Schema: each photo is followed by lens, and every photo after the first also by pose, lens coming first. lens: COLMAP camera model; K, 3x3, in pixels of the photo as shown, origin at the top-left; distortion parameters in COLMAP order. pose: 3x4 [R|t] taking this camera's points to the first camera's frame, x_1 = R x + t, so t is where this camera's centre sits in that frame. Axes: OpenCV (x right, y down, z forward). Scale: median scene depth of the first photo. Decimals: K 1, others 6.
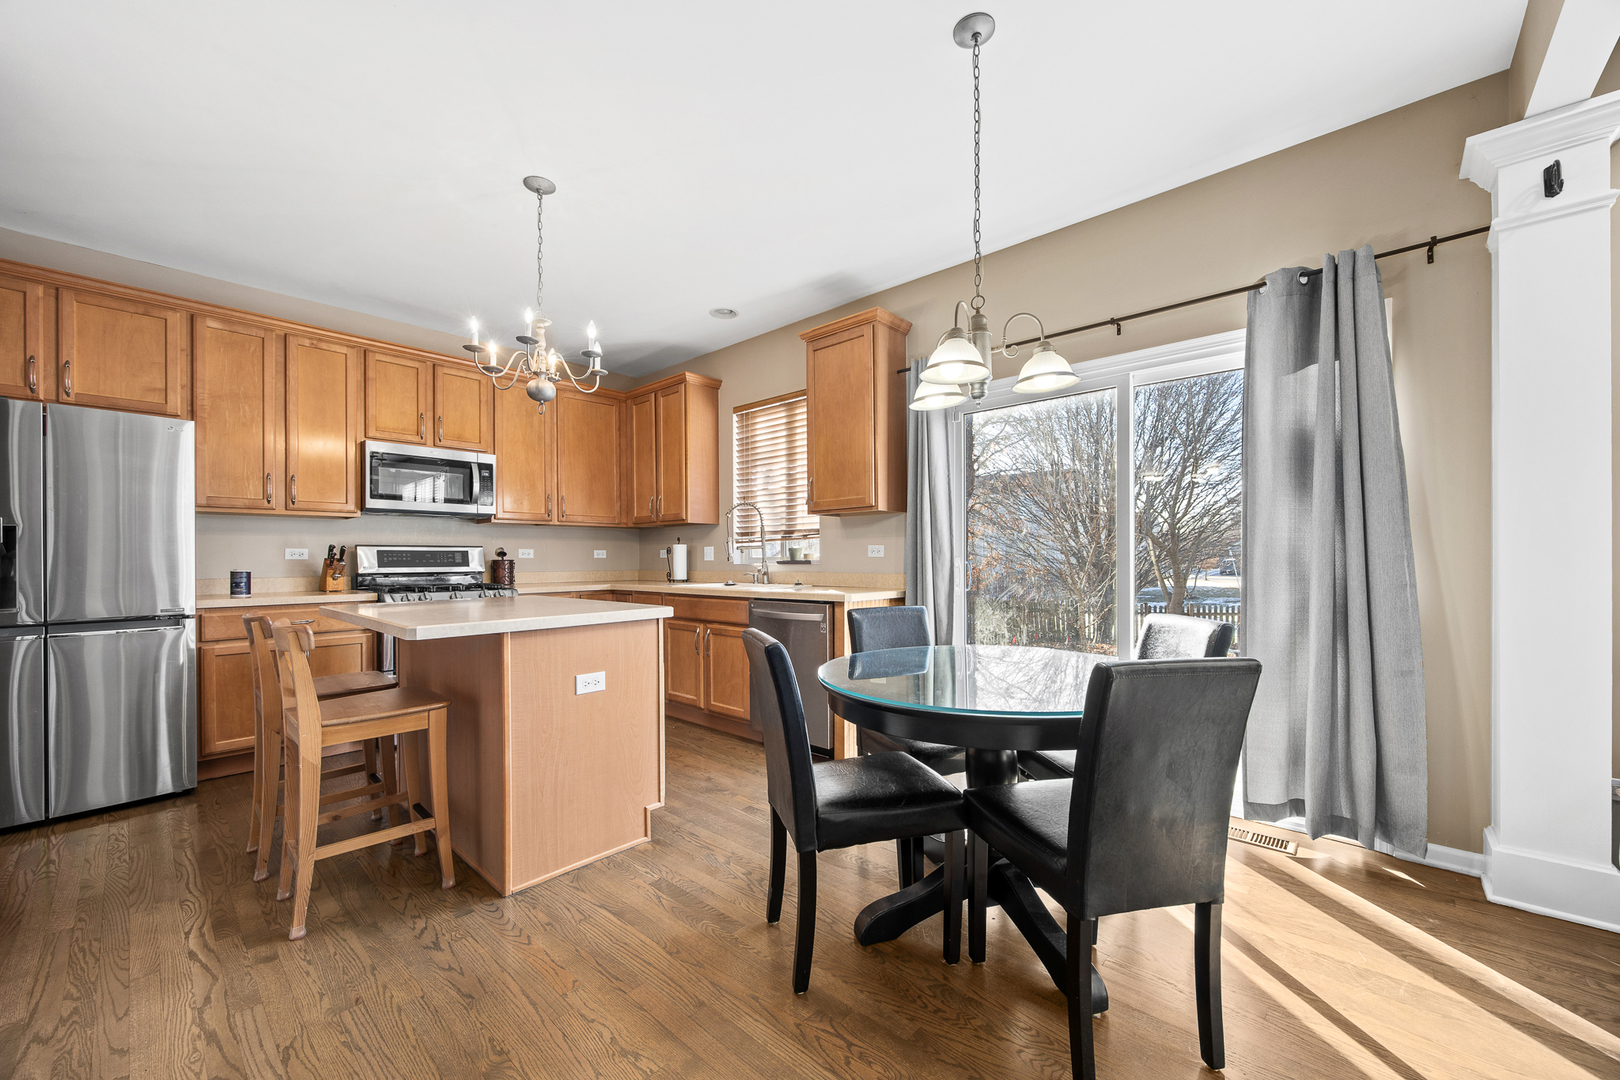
lens RADIAL K [[618.8, 0, 813.2], [0, 618.8, 553.9], [0, 0, 1]] dist [-0.005621, 0.000413]
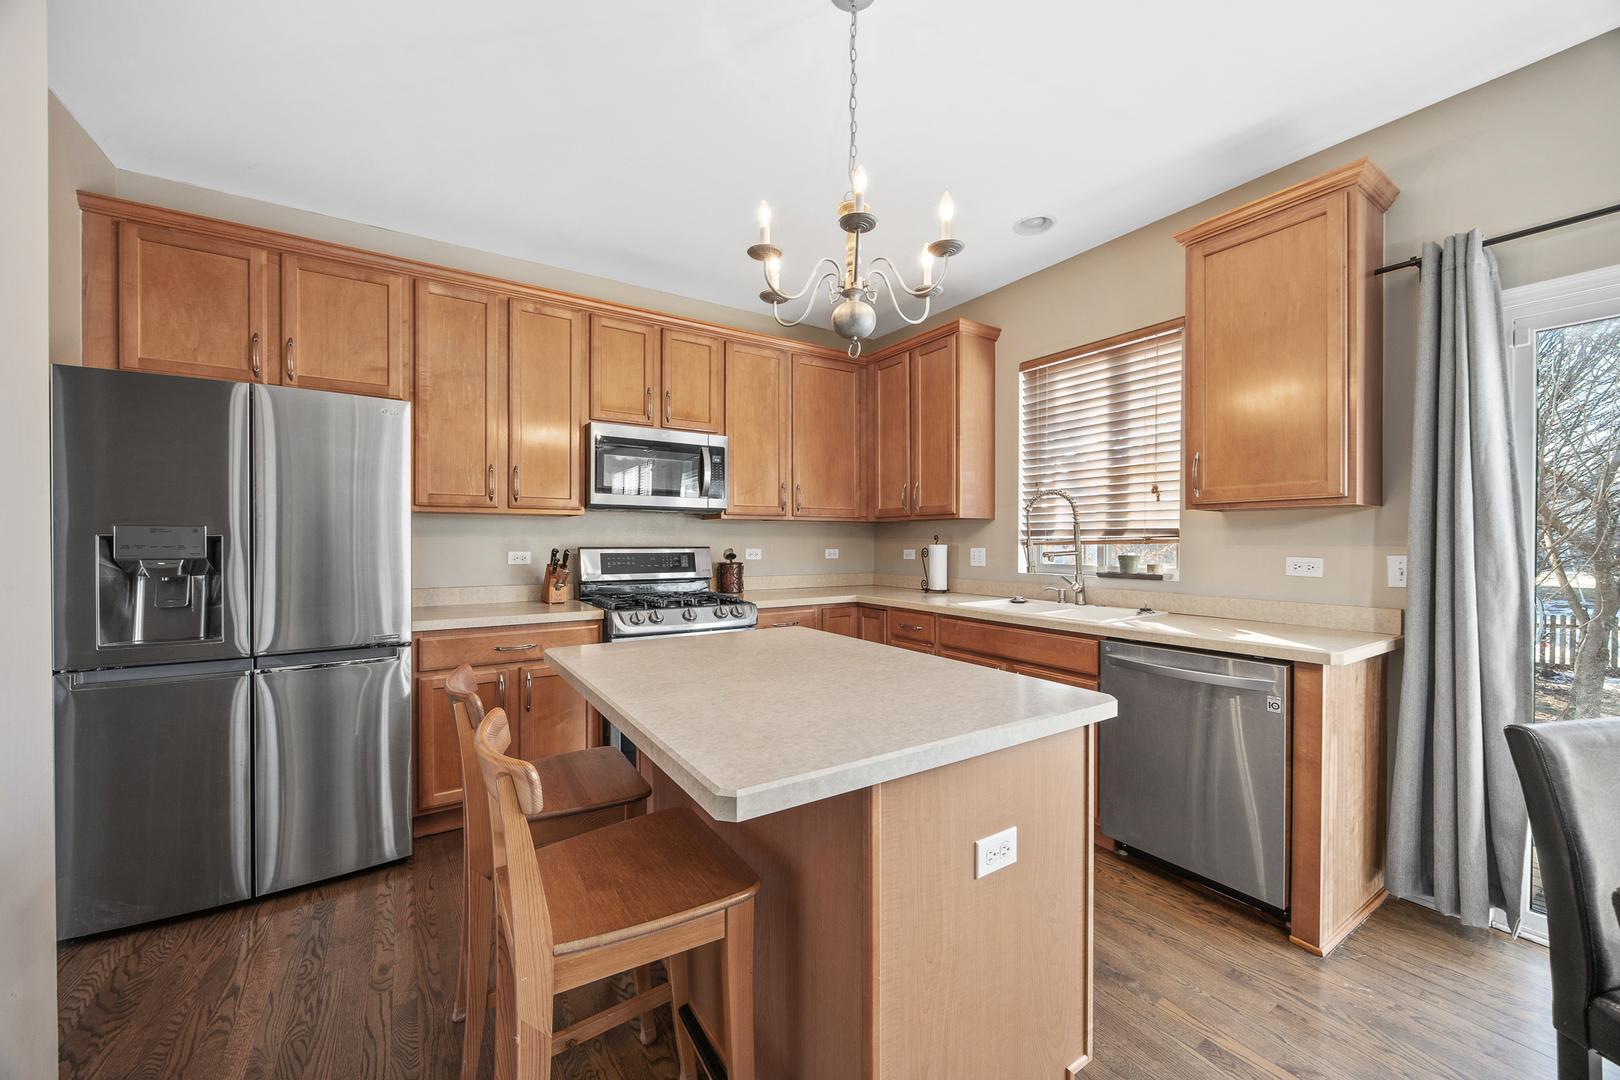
lens RADIAL K [[618.8, 0, 817.5], [0, 618.8, 538.1], [0, 0, 1]] dist [-0.005621, 0.000413]
pose [[0.968704, 0.006844, -0.248123, -0.225879], [-0.005988, 0.999973, 0.004204, -0.034466], [0.248145, -0.002587, 0.968719, 0.273764]]
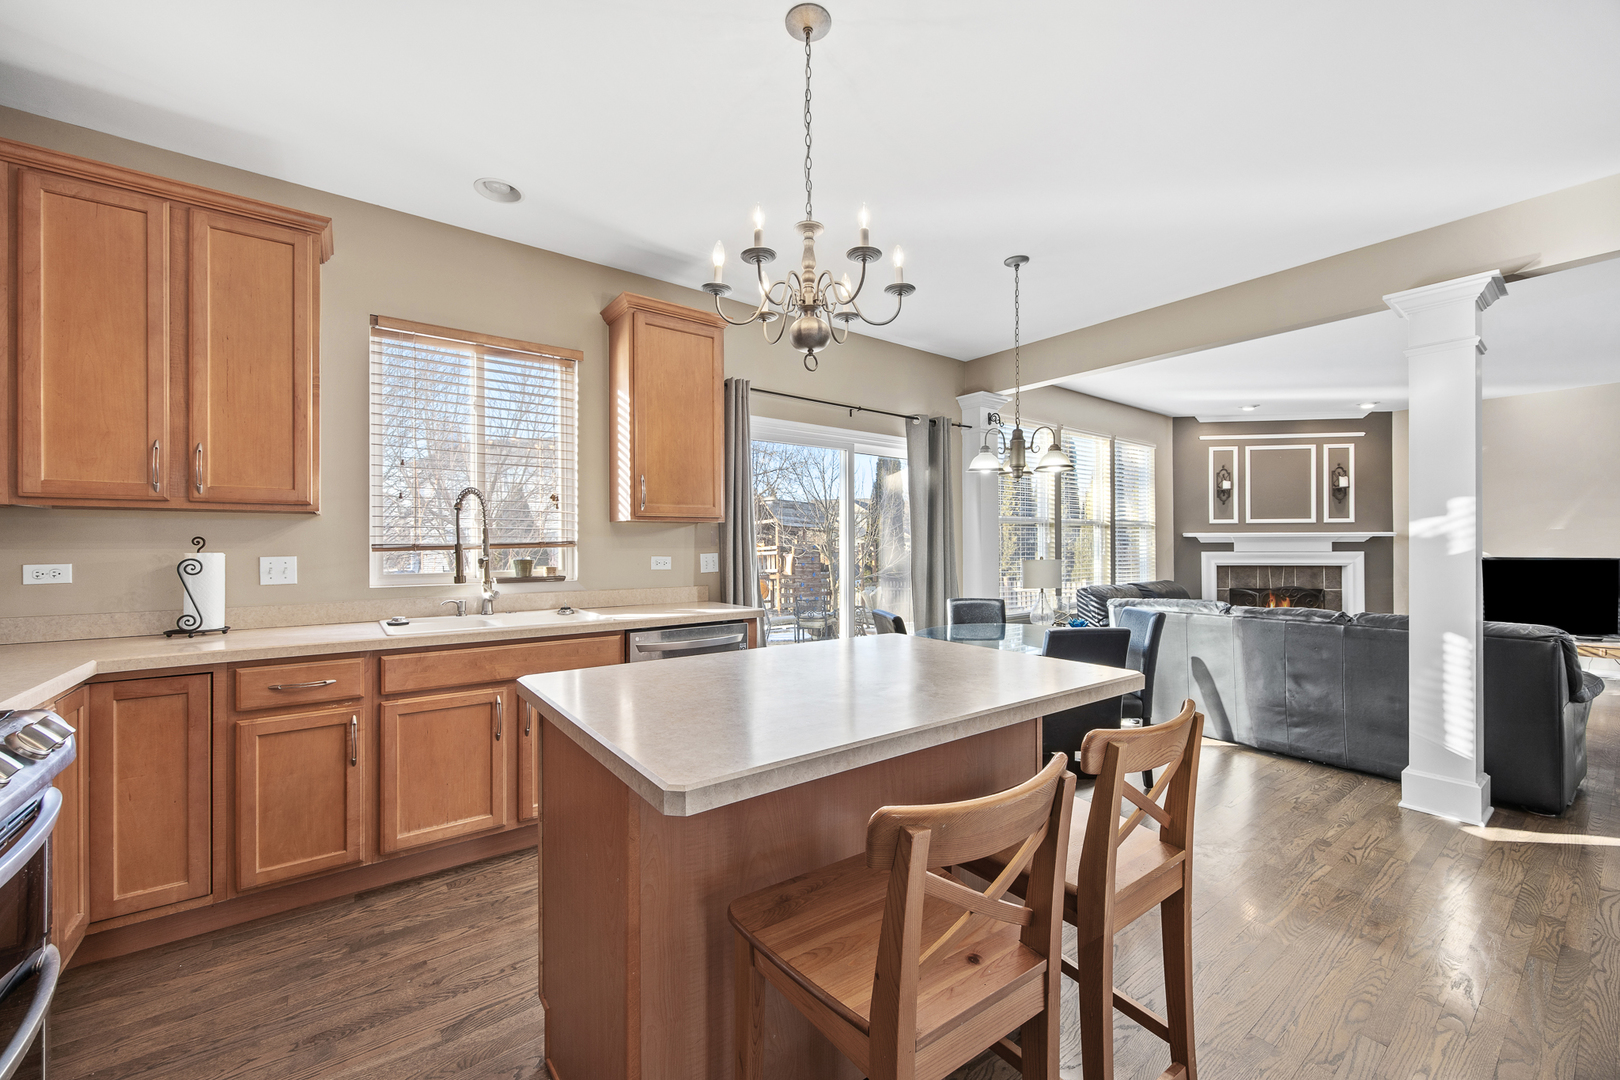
lens RADIAL K [[618.8, 0, 822.0], [0, 618.8, 541.2], [0, 0, 1]] dist [-0.005621, 0.000413]
pose [[0.194965, 0.014586, 0.980702, -0.760956], [-0.003887, 0.999893, -0.014099, -0.025240], [-0.980803, -0.001063, 0.195001, 0.606416]]
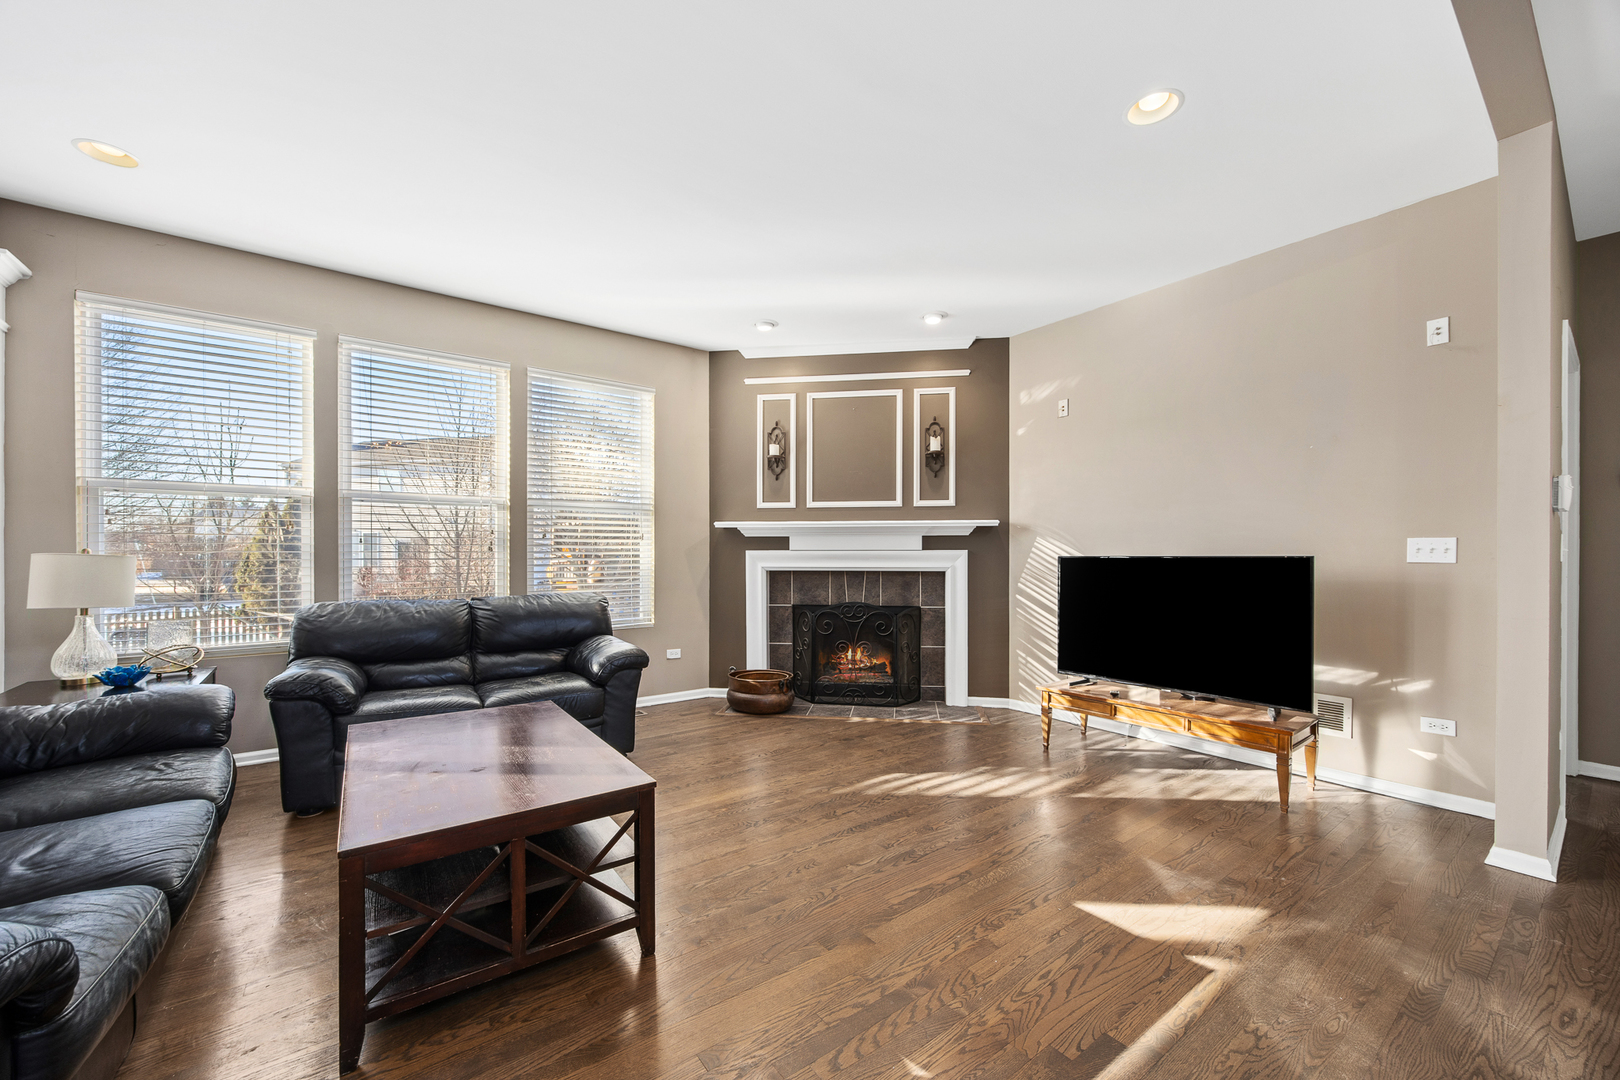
lens RADIAL K [[618.8, 0, 870.6], [0, 618.8, 557.9], [0, 0, 1]] dist [-0.005621, 0.000413]
pose [[0.199321, 0.010256, 0.979881, 0.193782], [-0.006771, 0.999936, -0.009088, 0.003418], [-0.979911, -0.004823, 0.199378, -0.780578]]
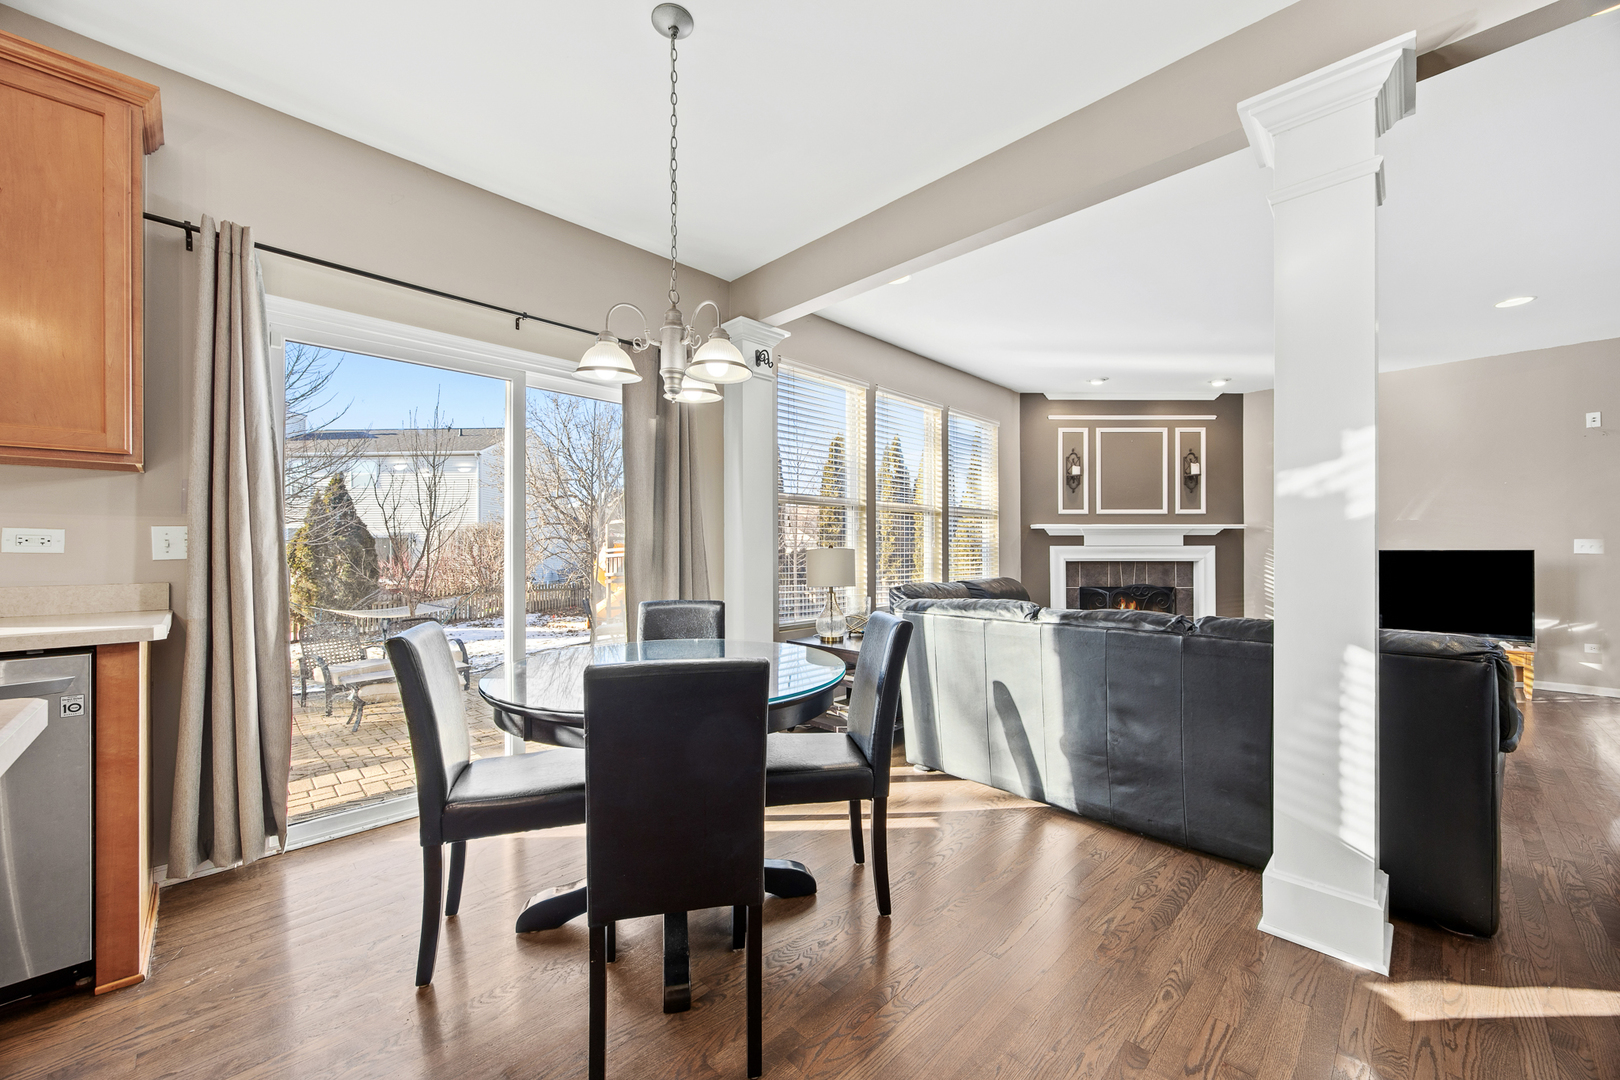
lens RADIAL K [[618.8, 0, 813.3], [0, 618.8, 546.2], [0, 0, 1]] dist [-0.005621, 0.000413]
pose [[0.054263, 0.013520, 0.998435, -0.356159], [-0.004235, 0.999902, -0.013310, 0.003748], [-0.998518, -0.003506, 0.054315, 0.365860]]
